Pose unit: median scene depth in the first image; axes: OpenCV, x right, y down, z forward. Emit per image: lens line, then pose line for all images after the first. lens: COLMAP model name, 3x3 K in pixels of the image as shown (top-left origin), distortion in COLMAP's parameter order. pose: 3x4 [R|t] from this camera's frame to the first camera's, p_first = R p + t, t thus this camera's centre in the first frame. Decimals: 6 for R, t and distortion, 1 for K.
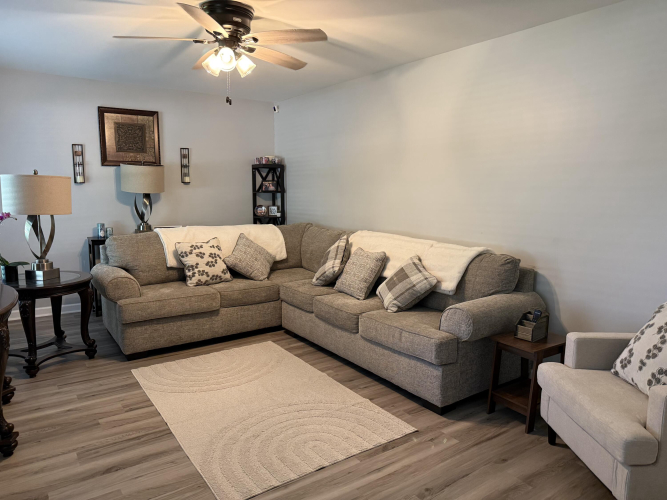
lens RADIAL K [[466.6, 0, 332.3], [0, 466.6, 249.2], [0, 0, 1]] dist [0.049232, -0.059111]
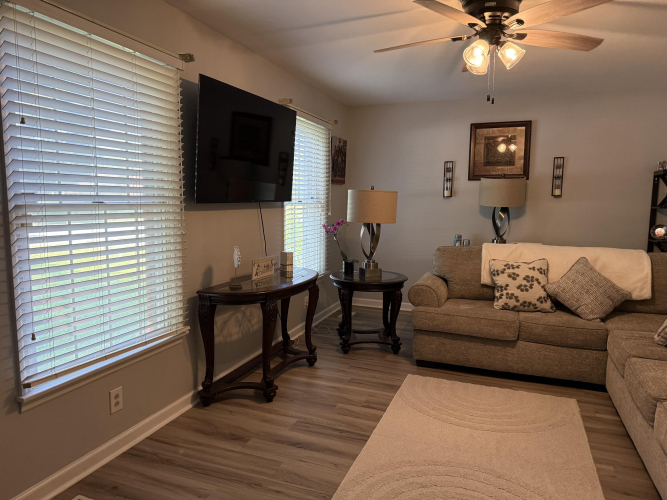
lens RADIAL K [[466.6, 0, 329.2], [0, 466.6, 245.0], [0, 0, 1]] dist [0.049232, -0.059111]
pose [[0.557853, 0.082682, -0.825811, 0.290773], [-0.114891, 0.993138, 0.021824, -0.028828], [0.821949, 0.082704, 0.563524, 0.231238]]
